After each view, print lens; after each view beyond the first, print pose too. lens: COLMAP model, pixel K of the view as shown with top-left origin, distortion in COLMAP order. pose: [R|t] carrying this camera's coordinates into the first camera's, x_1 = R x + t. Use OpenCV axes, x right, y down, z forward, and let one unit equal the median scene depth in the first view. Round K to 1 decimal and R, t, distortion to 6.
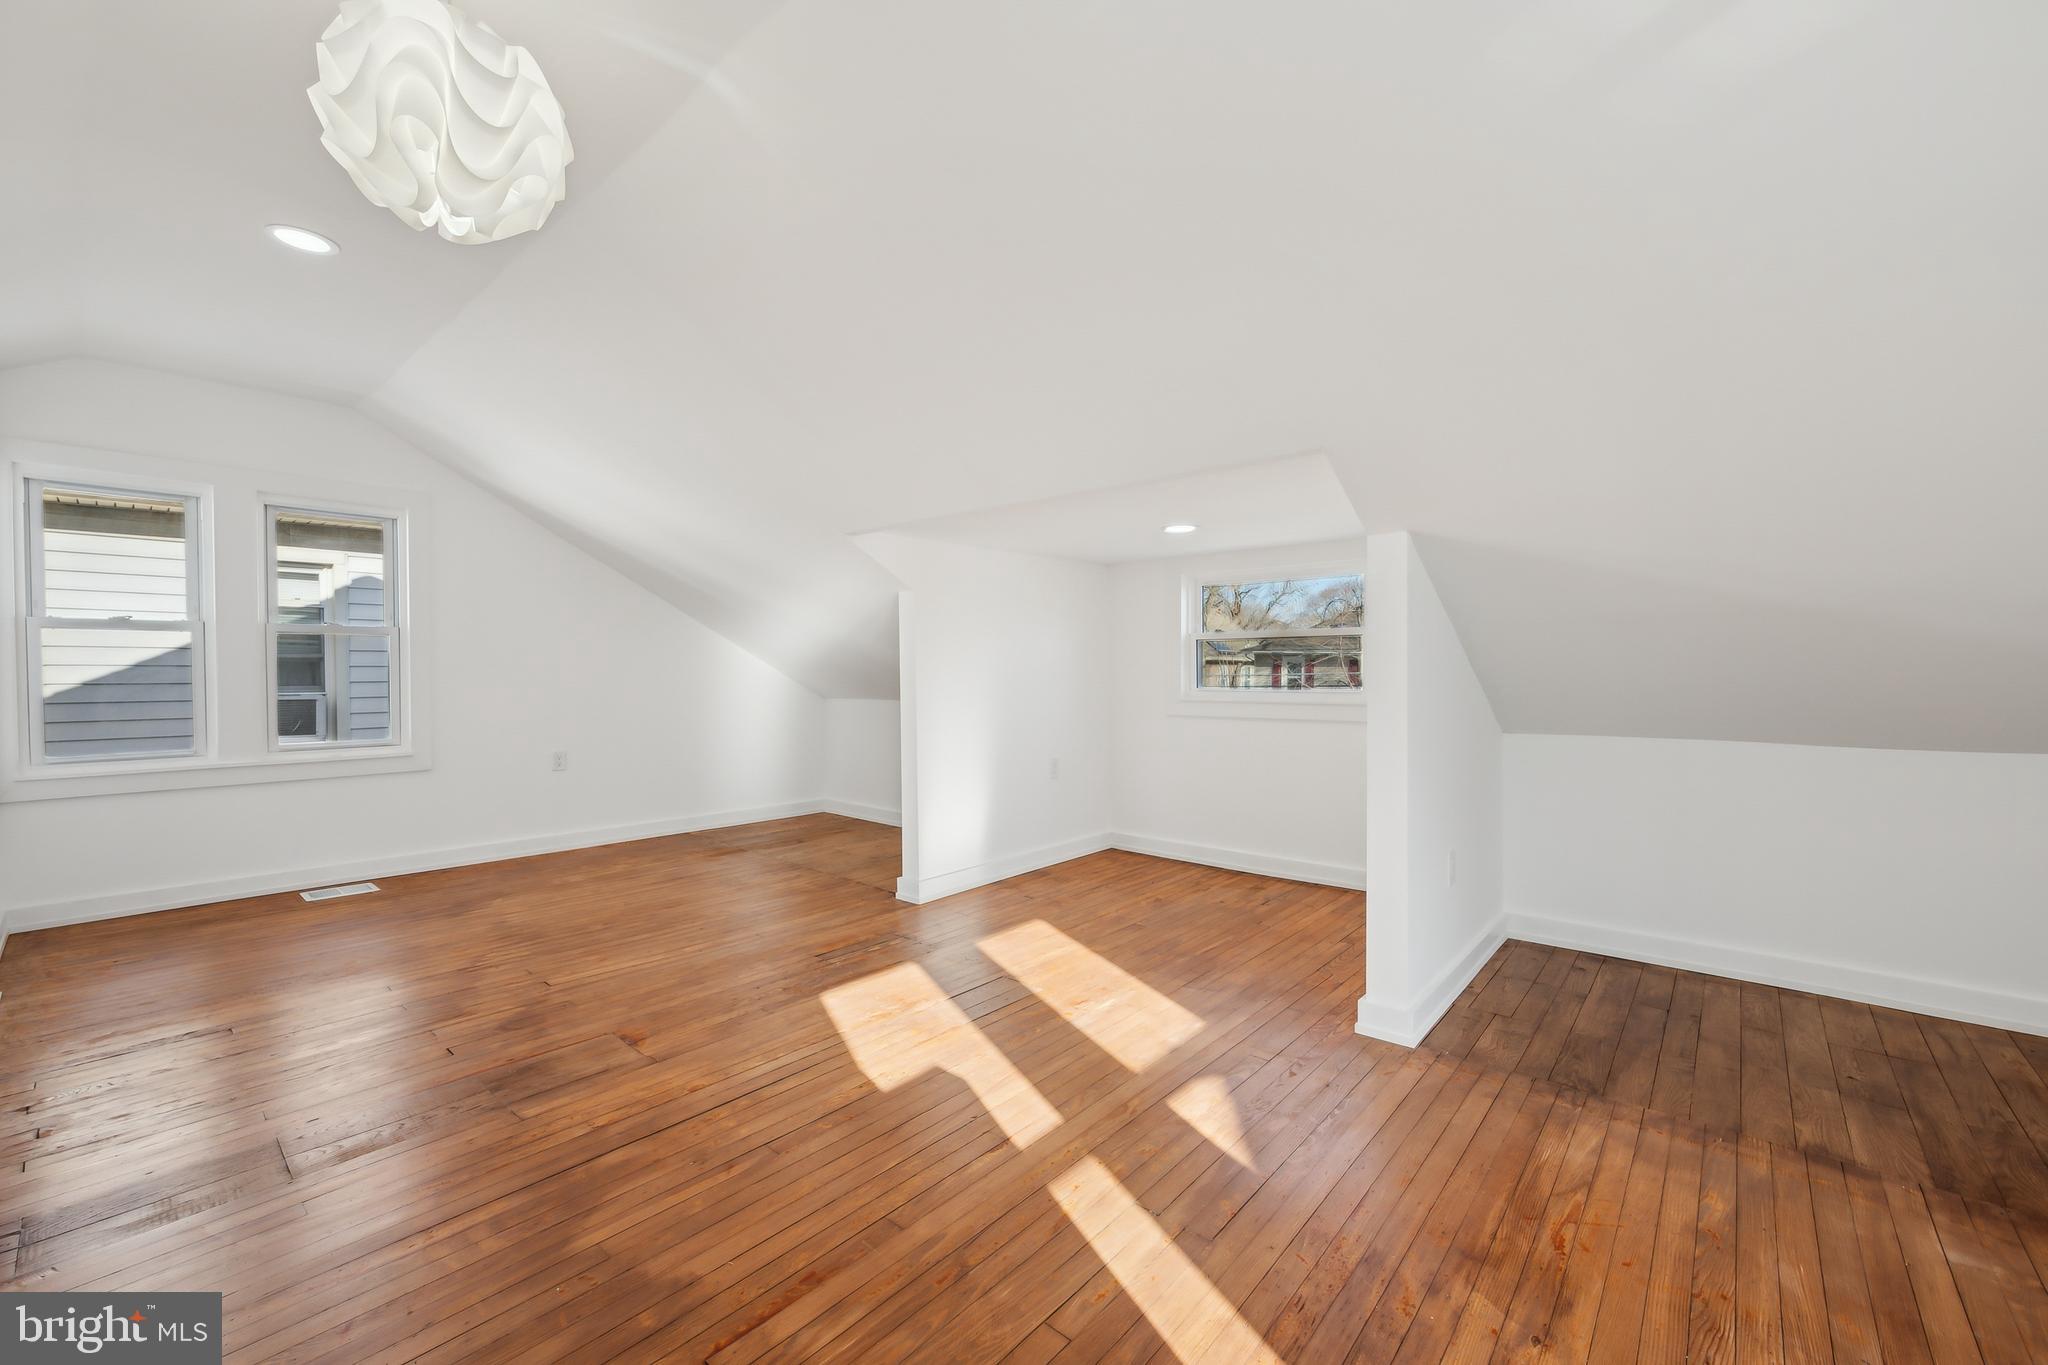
lens RADIAL K [[832.4, 0, 1041.5], [0, 832.4, 678.1], [0, 0, 1]] dist [0.001695, 0.000148]
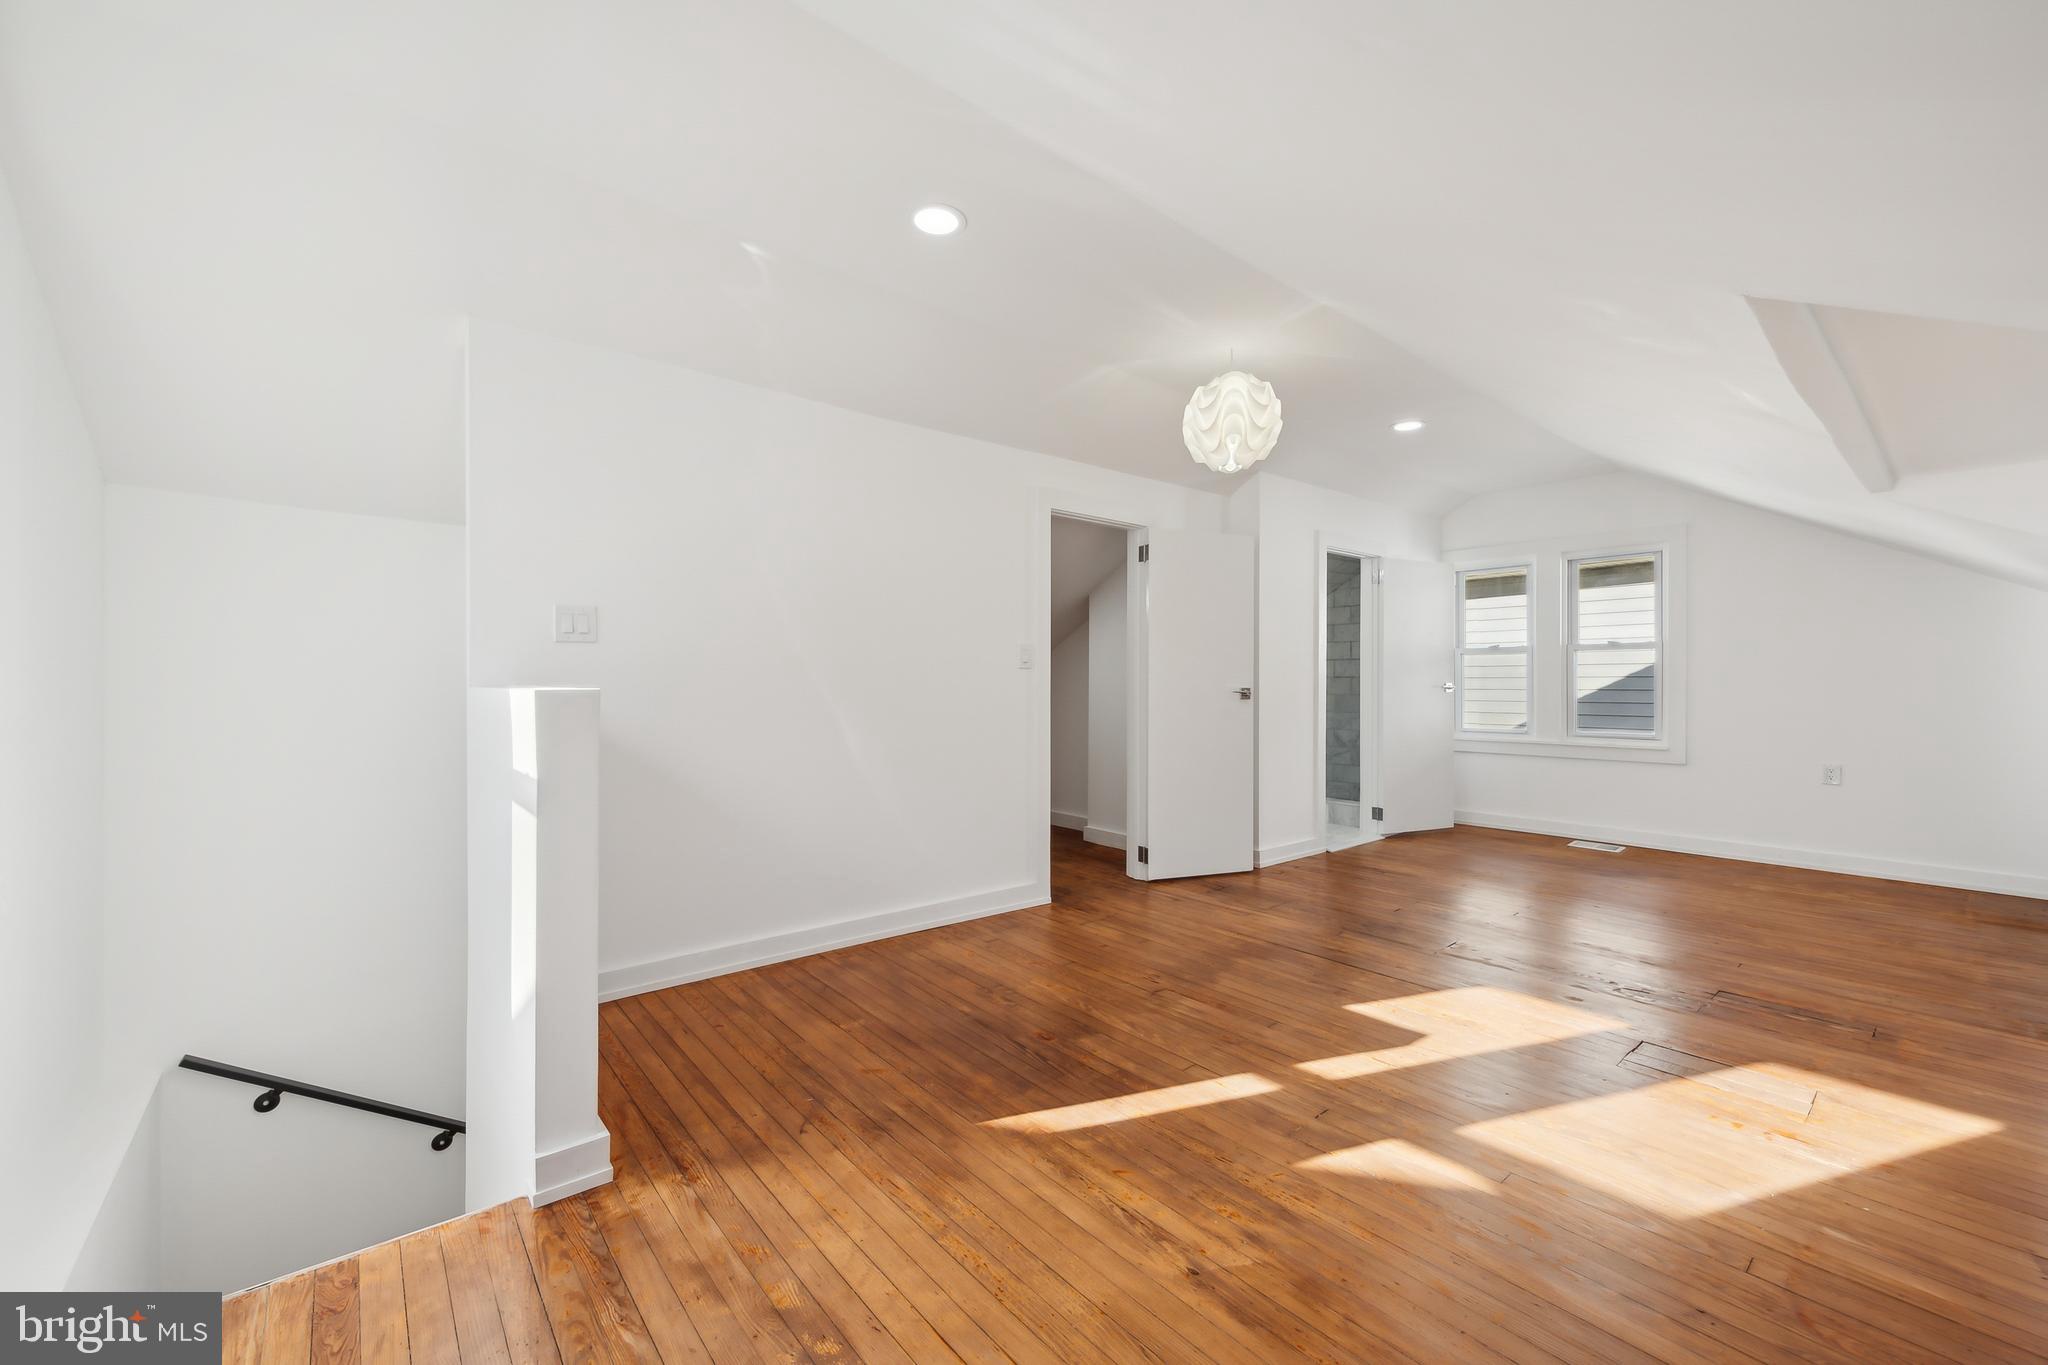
lens RADIAL K [[810.3, 0, 1024.0], [0, 810.3, 682.5], [0, 0, 1]] dist [-0.000496, -0.000031]
pose [[-0.171139, -0.002669, -0.985243, 0.708441], [-0.011115, 0.999938, -0.000778, 0.011567], [0.985184, 0.010818, -0.171158, 0.403568]]
